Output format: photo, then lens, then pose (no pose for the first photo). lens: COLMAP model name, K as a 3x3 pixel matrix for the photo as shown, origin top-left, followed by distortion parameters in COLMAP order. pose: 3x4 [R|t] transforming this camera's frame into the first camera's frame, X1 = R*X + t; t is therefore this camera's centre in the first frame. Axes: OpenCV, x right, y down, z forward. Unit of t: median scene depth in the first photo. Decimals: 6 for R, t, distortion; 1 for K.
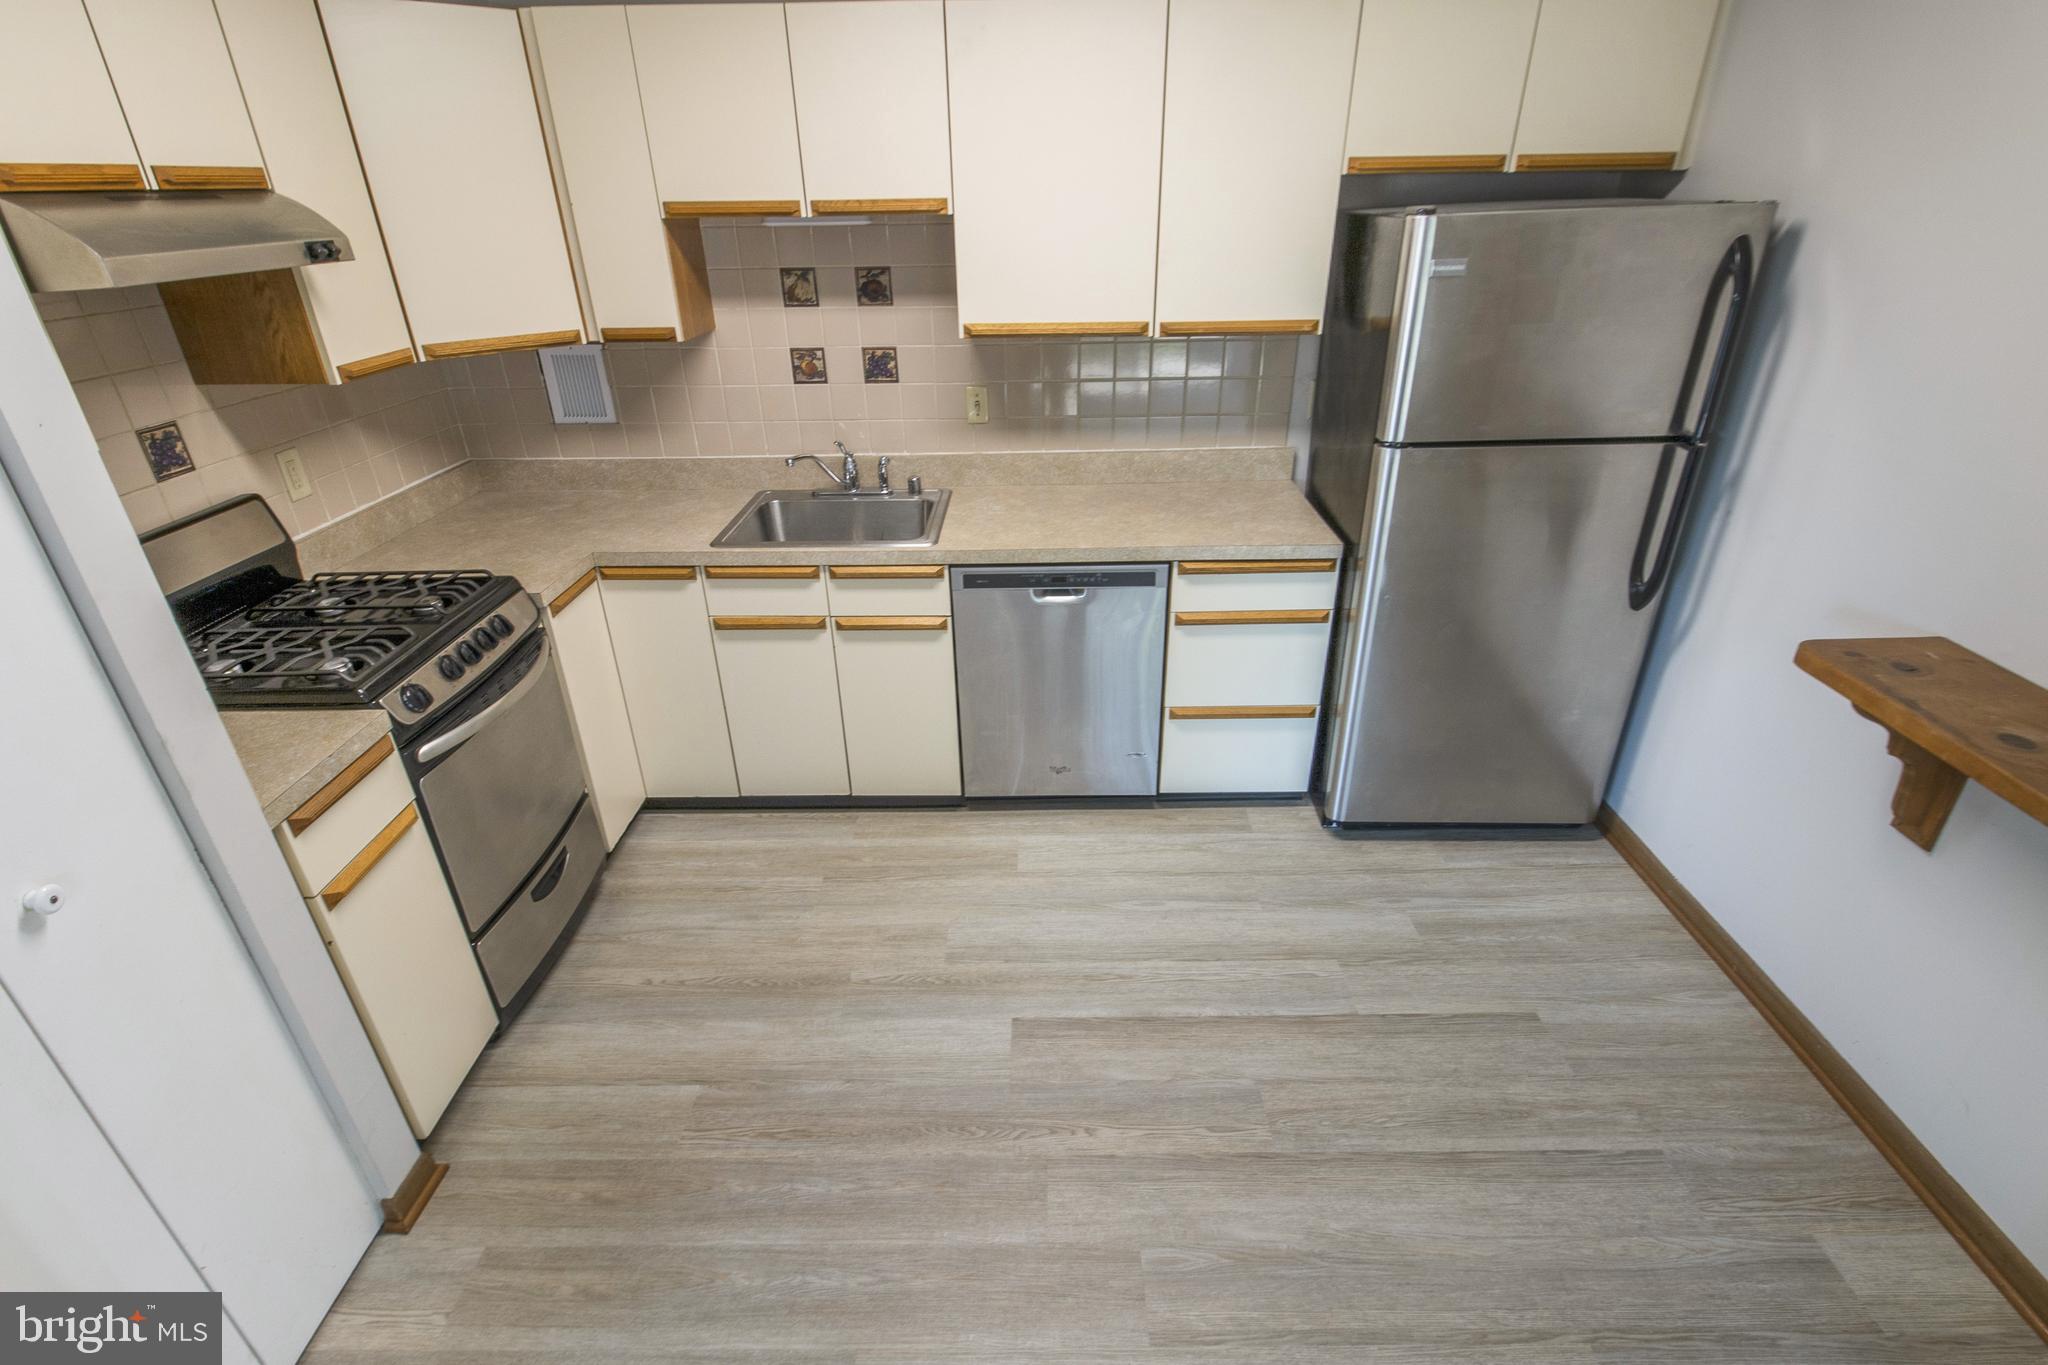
lens RADIAL K [[950.4, 0, 1024.0], [0, 950.4, 682.5], [0, 0, 1]] dist [-0.000217, -0.000531]
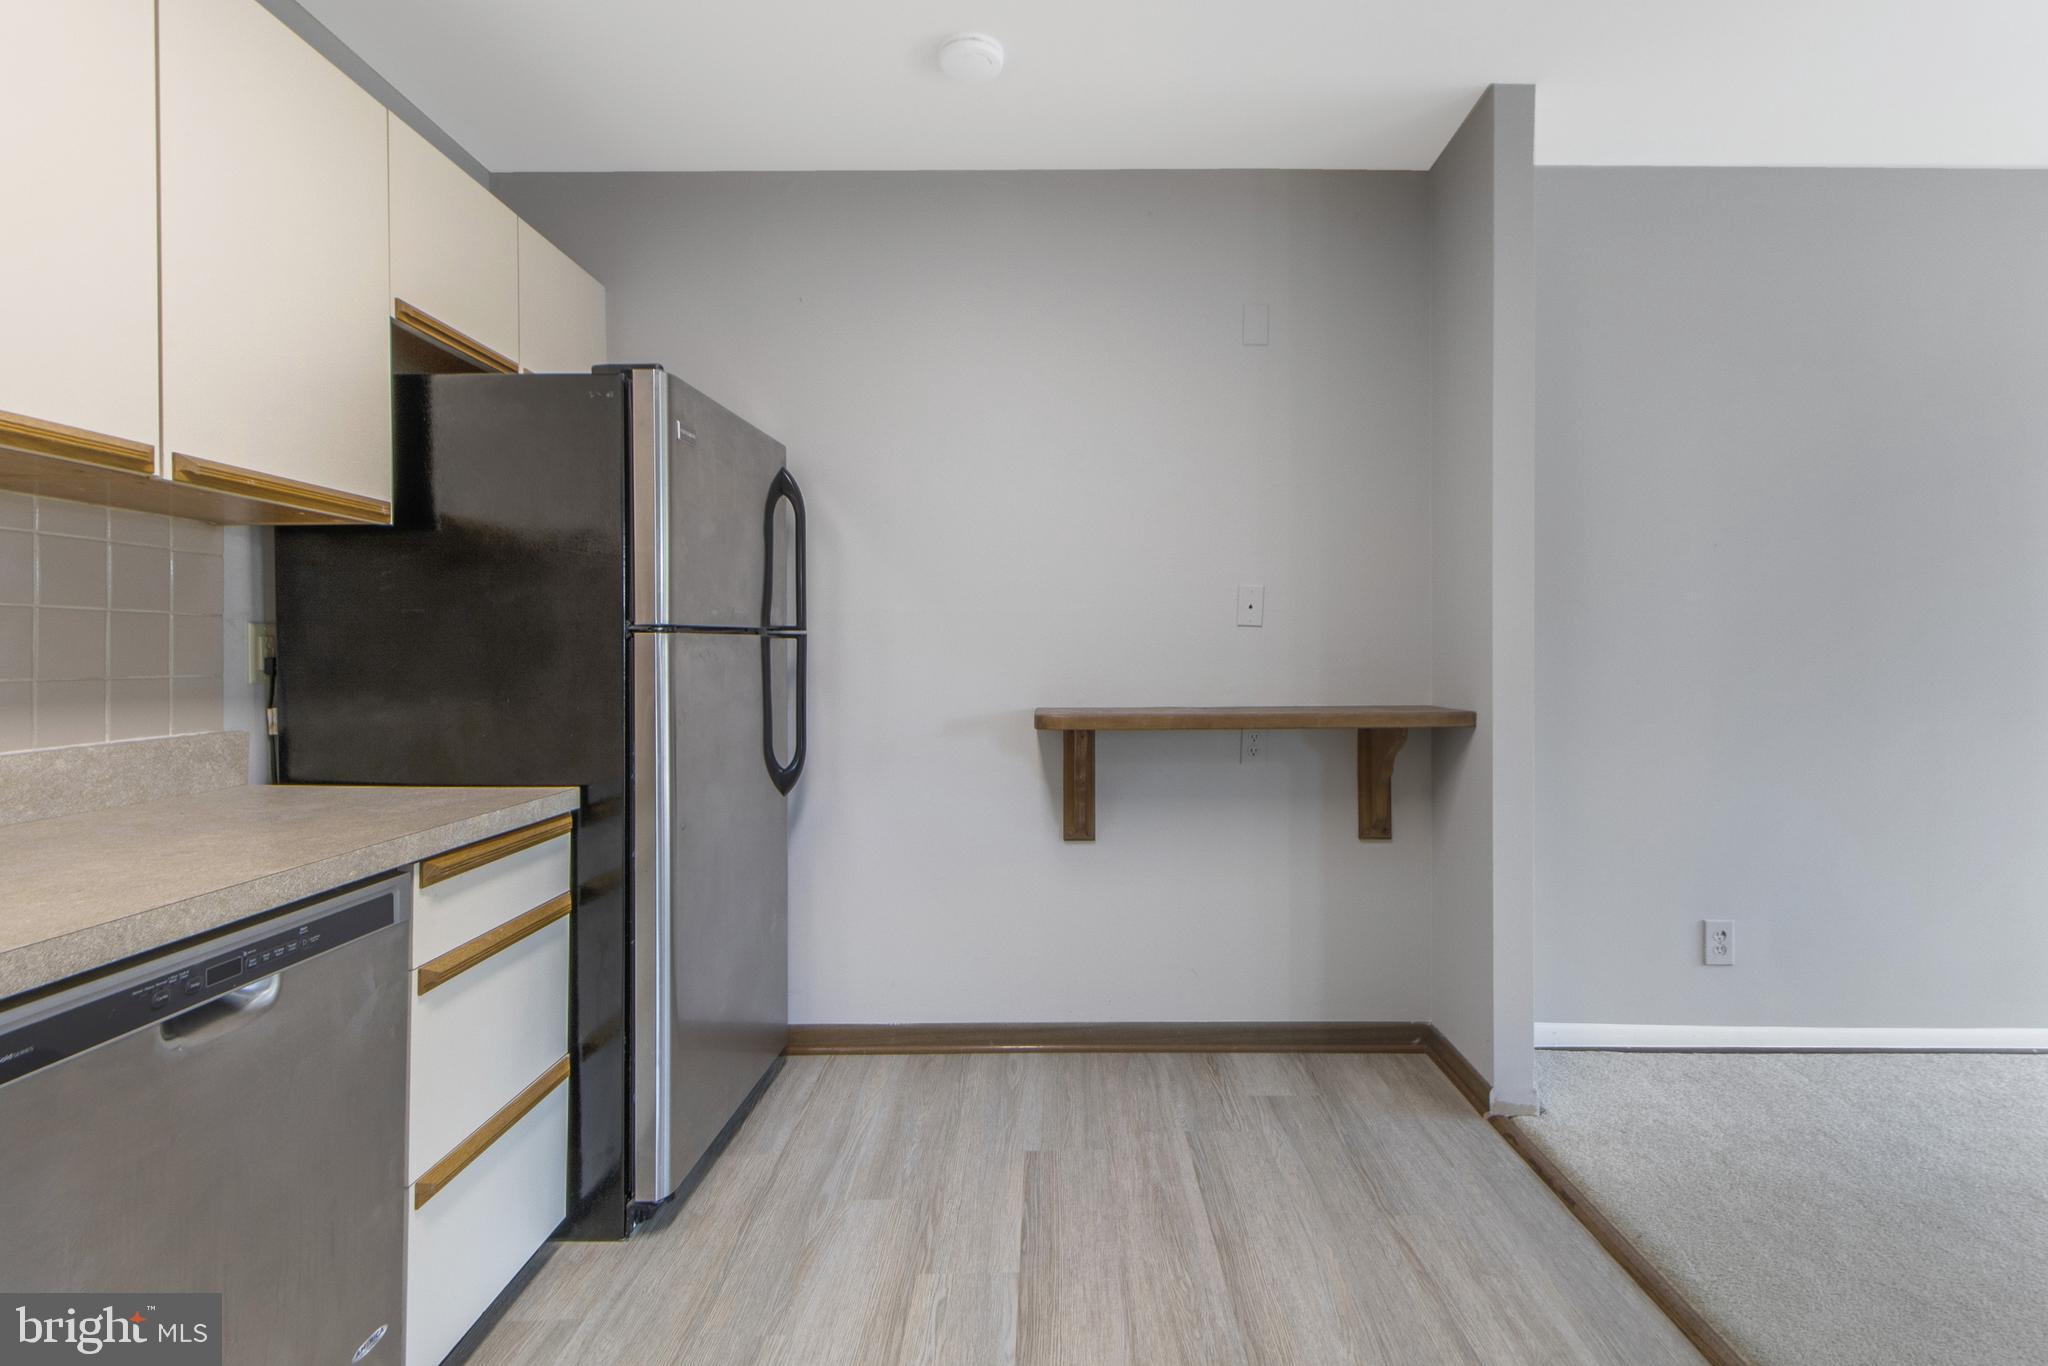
lens RADIAL K [[958.9, 0, 1026.5], [0, 958.9, 658.2], [0, 0, 1]] dist [0.015564, -0.000052]
pose [[0.003698, 0.018700, 0.999818, -0.433141], [0.457531, 0.889005, -0.018320, -0.075192], [-0.889186, 0.457515, -0.005268, 0.761755]]
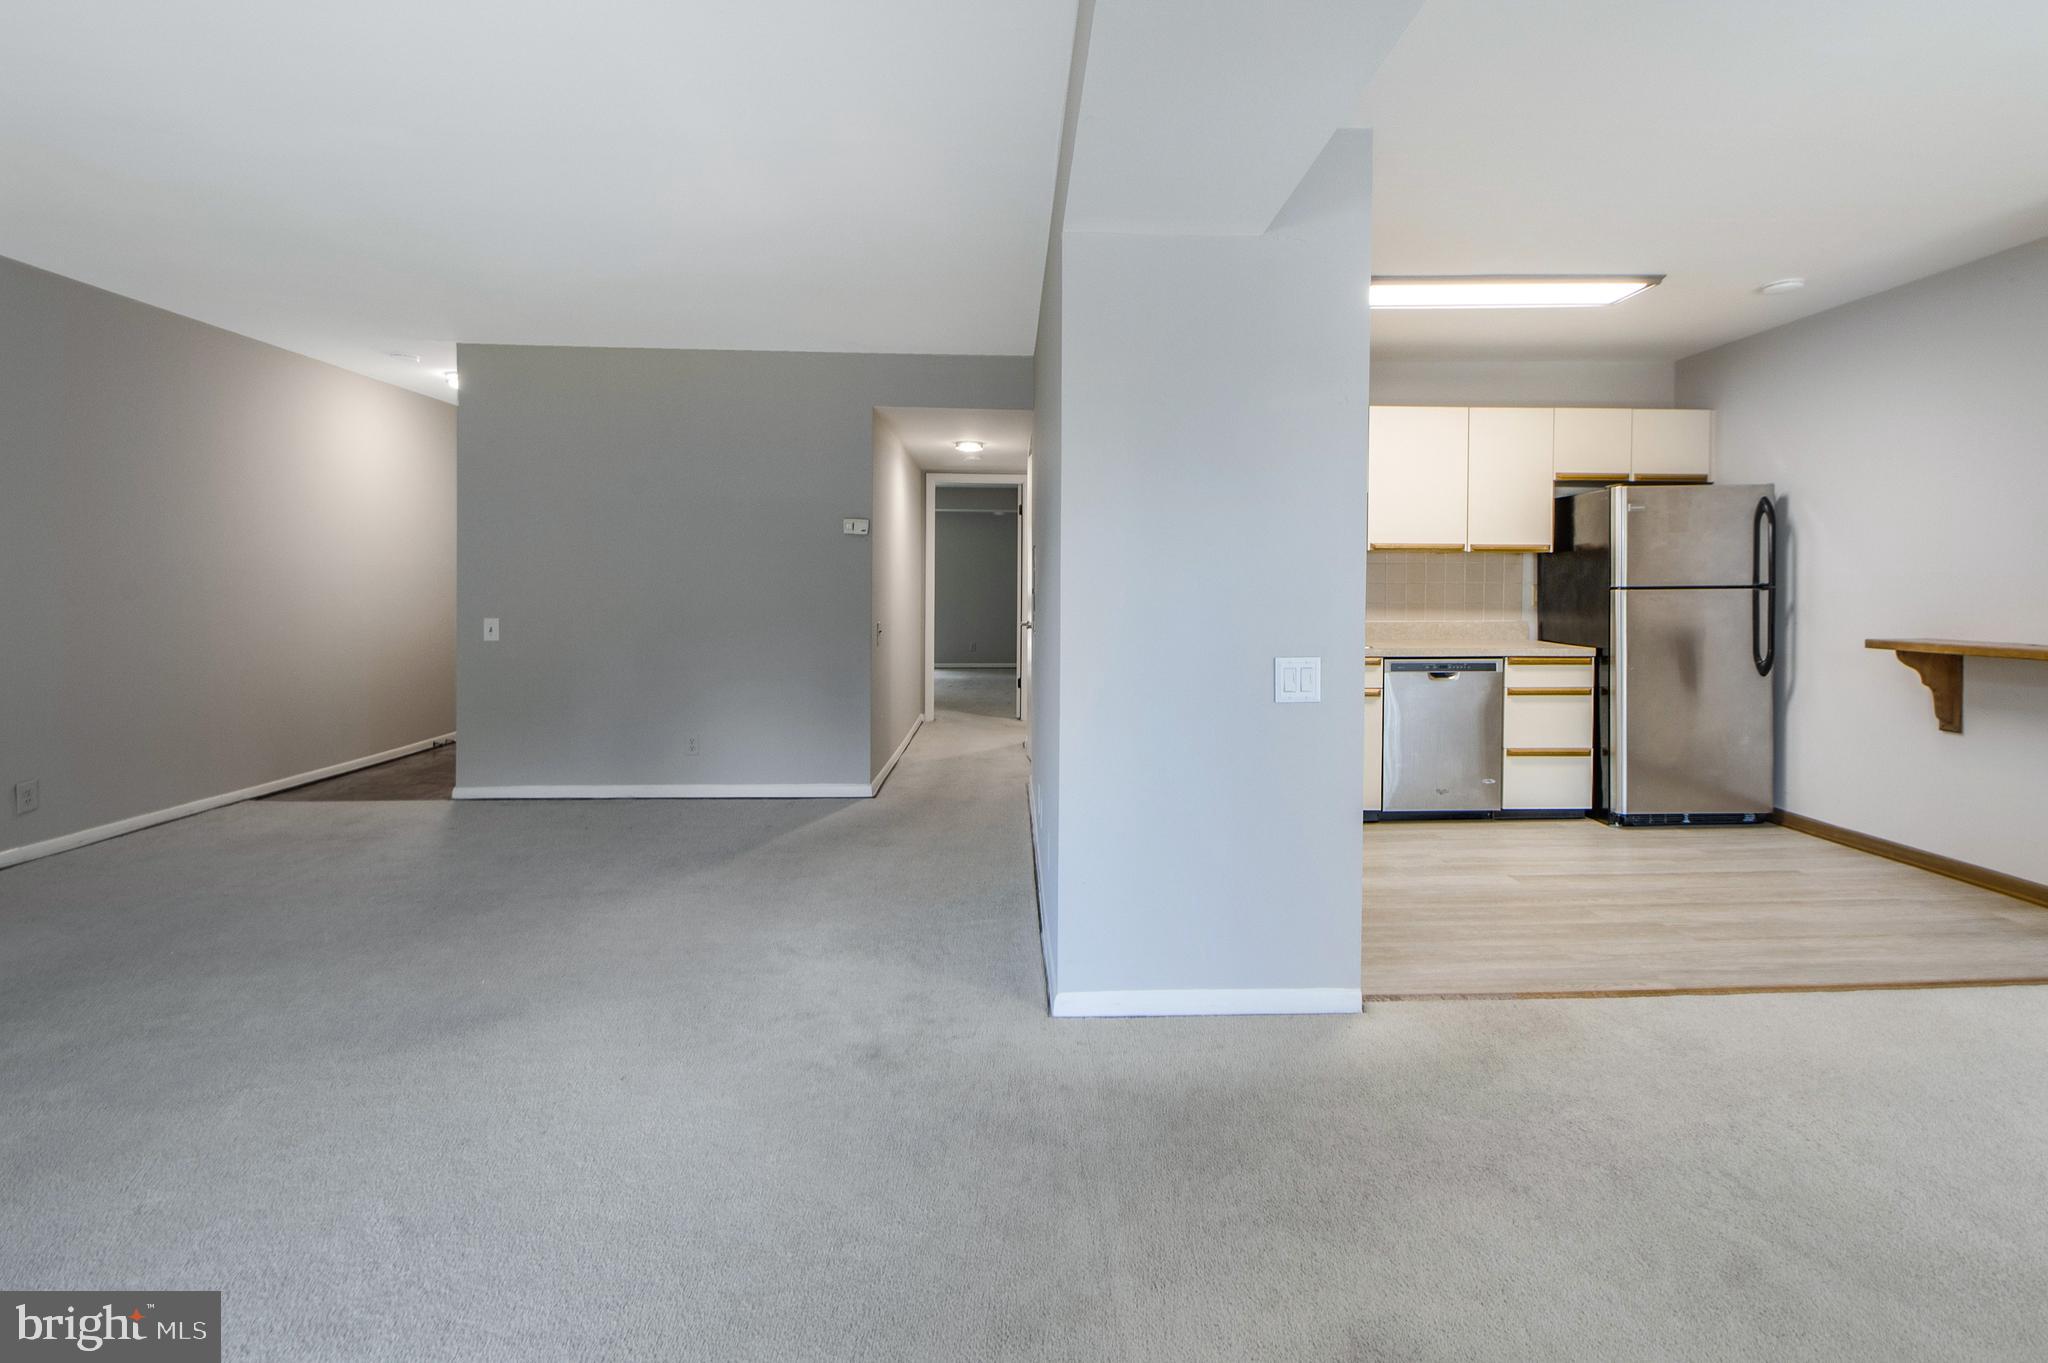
lens RADIAL K [[923.0, 0, 1044.4], [0, 923.0, 587.2], [0, 0, 1]] dist [-0.000190, -0.000277]
pose [[0.998623, 0.025260, 0.045979, -0.949714], [-0.001783, 0.892282, -0.451475, 0.647822], [-0.052430, 0.450772, 0.891098, -0.696703]]
